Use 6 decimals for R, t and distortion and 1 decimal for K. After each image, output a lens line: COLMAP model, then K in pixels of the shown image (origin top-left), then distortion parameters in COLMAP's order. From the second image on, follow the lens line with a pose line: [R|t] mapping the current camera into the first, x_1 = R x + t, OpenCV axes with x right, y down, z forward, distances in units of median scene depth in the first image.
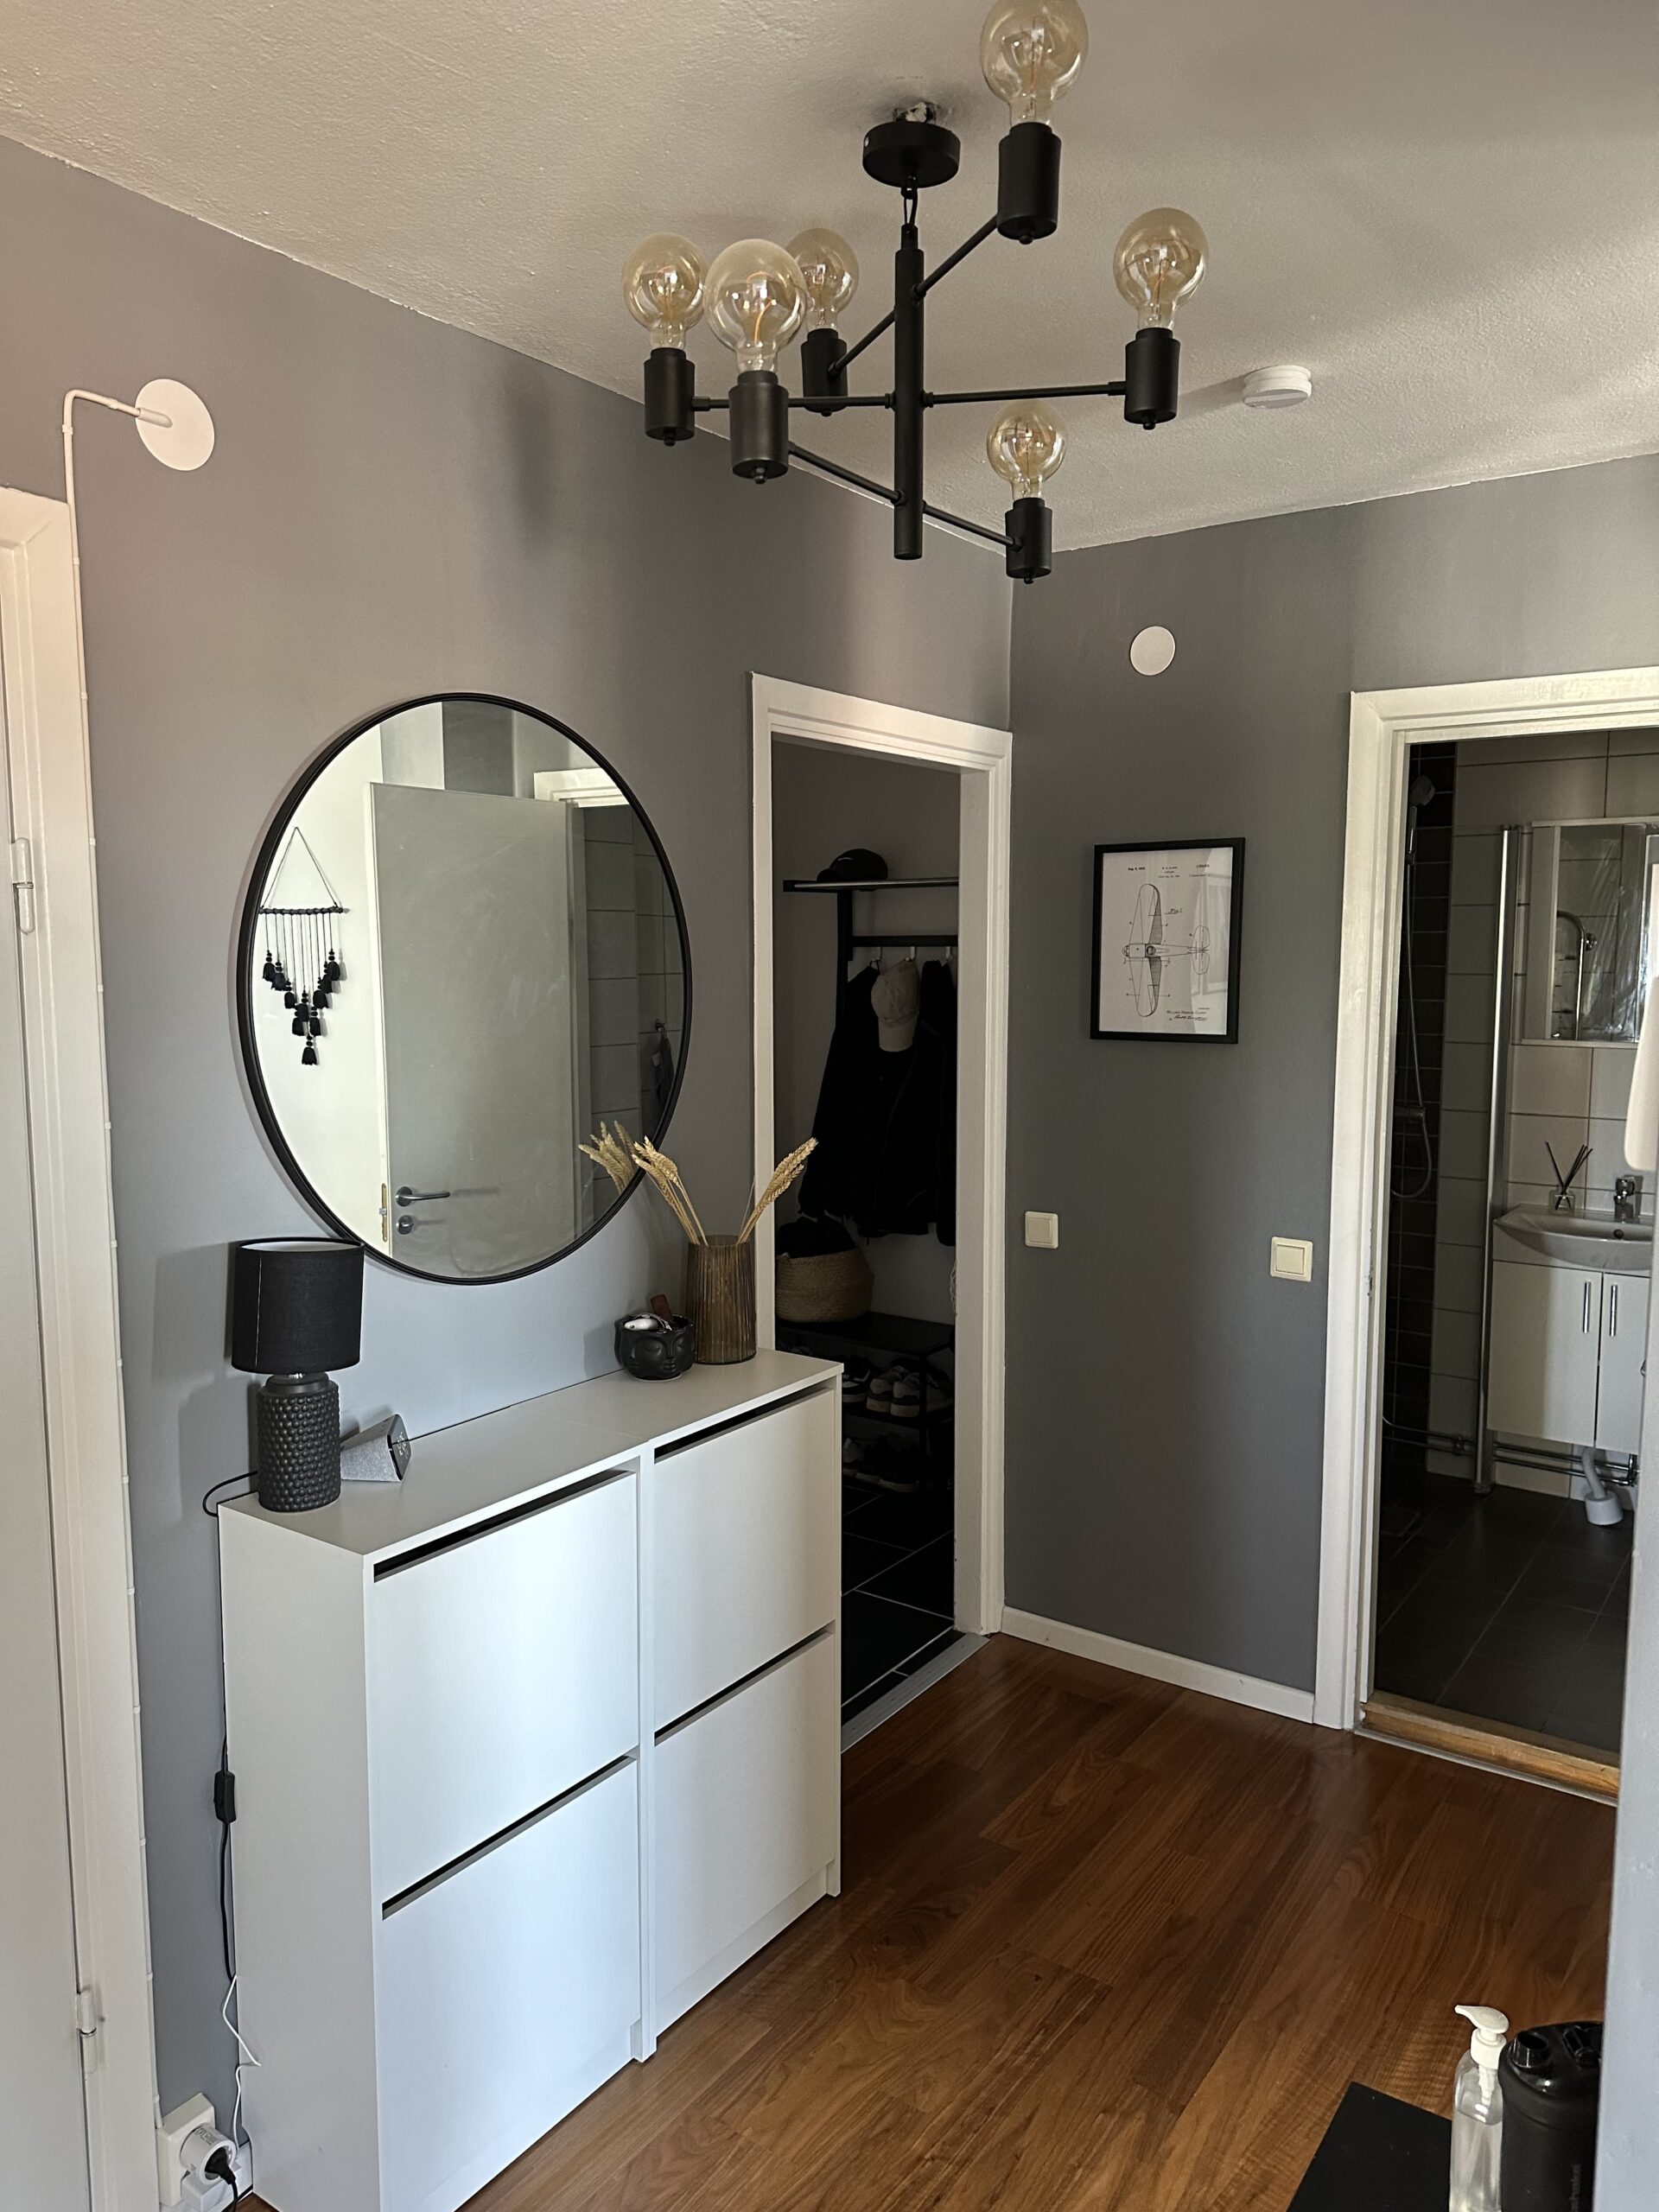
lens RADIAL K [[1540.7, 0, 826.1], [0, 1540.7, 1108.3], [0, 0, 1]] dist [0.006413, 0.000093]
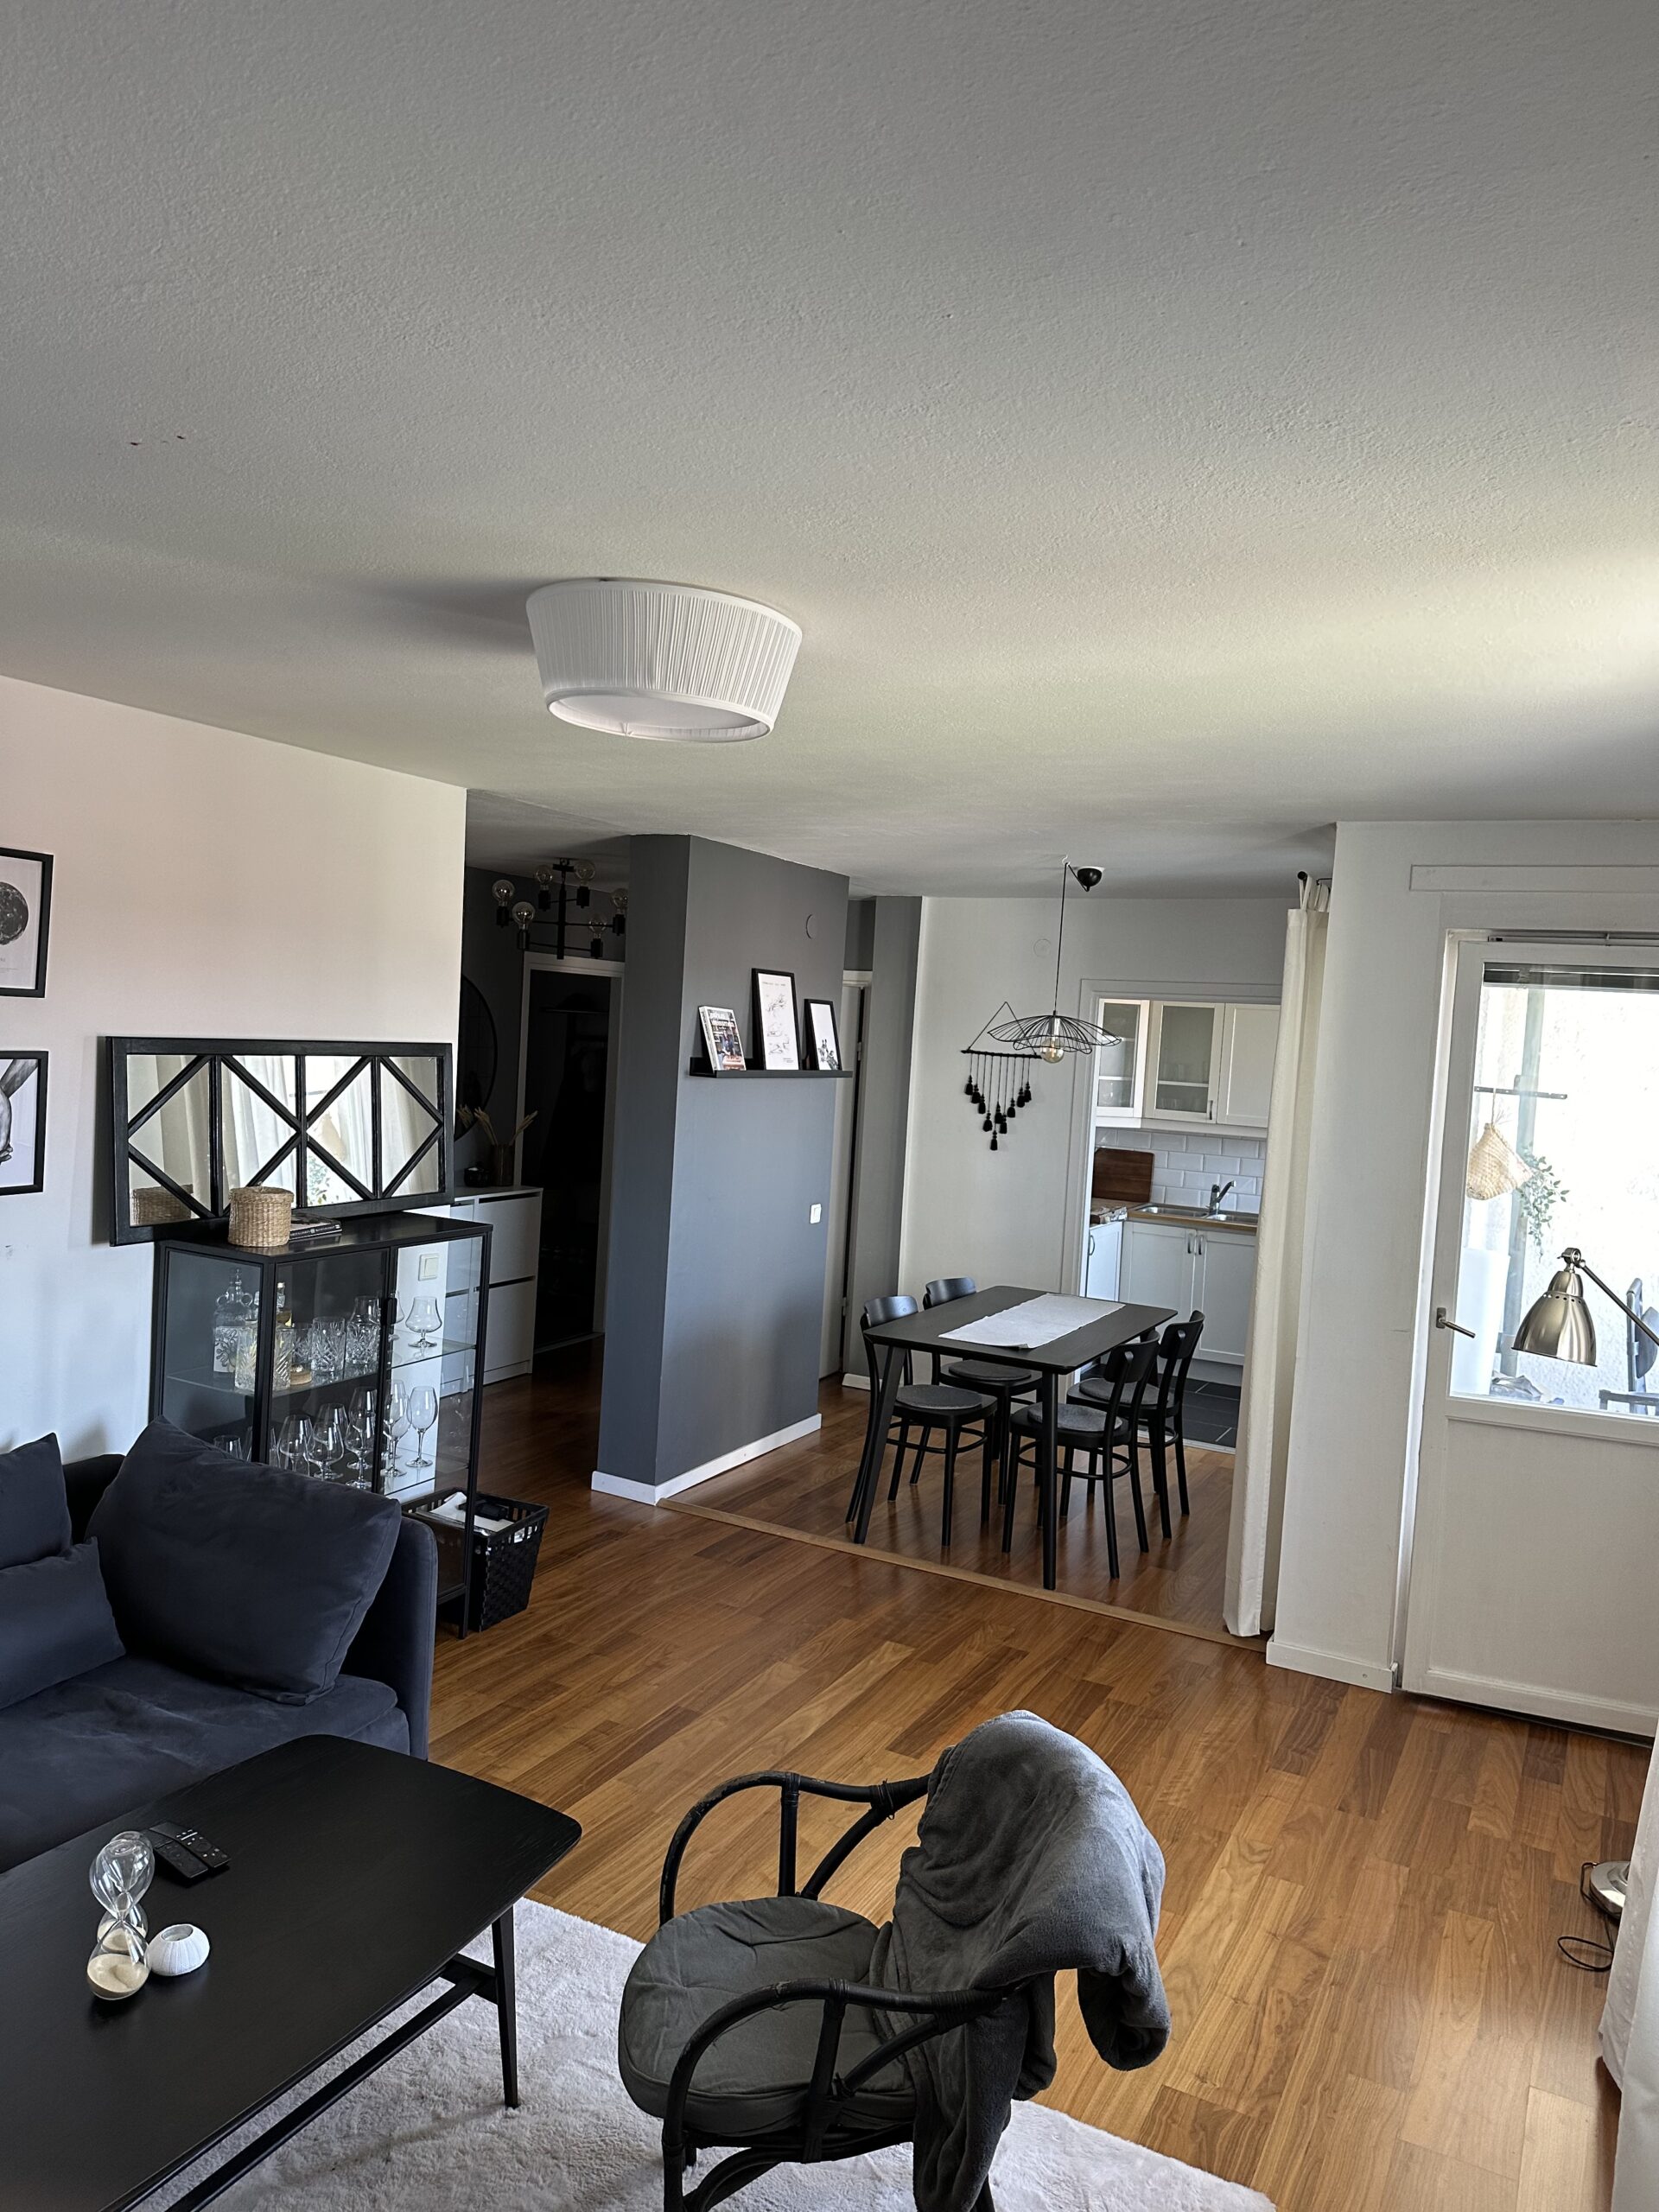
lens RADIAL K [[1540.7, 0, 836.8], [0, 1540.7, 1109.3], [0, 0, 1]] dist [0.006413, 0.000093]
pose [[0.988482, 0.051060, 0.142466, 0.133722], [-0.044058, 0.997681, -0.051880, 0.140205], [-0.144785, 0.045006, 0.988439, -1.928211]]
